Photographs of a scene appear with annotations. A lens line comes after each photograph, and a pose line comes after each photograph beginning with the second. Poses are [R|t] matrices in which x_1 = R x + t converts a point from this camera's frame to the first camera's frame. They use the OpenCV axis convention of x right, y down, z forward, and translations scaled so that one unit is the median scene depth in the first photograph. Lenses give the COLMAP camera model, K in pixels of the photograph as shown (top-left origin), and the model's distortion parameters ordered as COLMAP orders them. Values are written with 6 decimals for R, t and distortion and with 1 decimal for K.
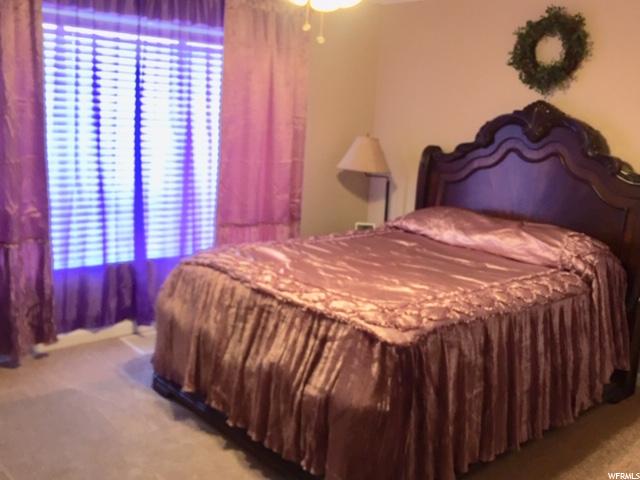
lens RADIAL K [[658.5, 0, 320.0], [0, 658.5, 240.0], [0, 0, 1]] dist [-0.012074, -0.013390]
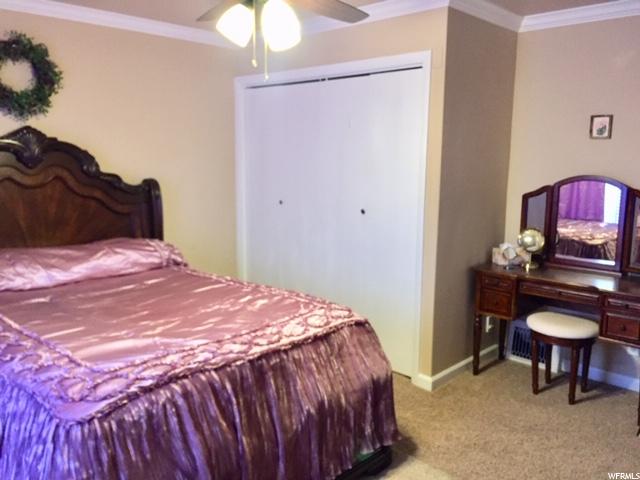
lens RADIAL K [[547.1, 0, 320.0], [0, 547.1, 240.0], [0, 0, 1]] dist [-0.001051, -0.003141]
pose [[-0.045147, -0.223216, 0.973723, -0.554457], [0.188824, 0.955240, 0.227734, -0.160663], [-0.980973, 0.194143, -0.000977, 0.635552]]
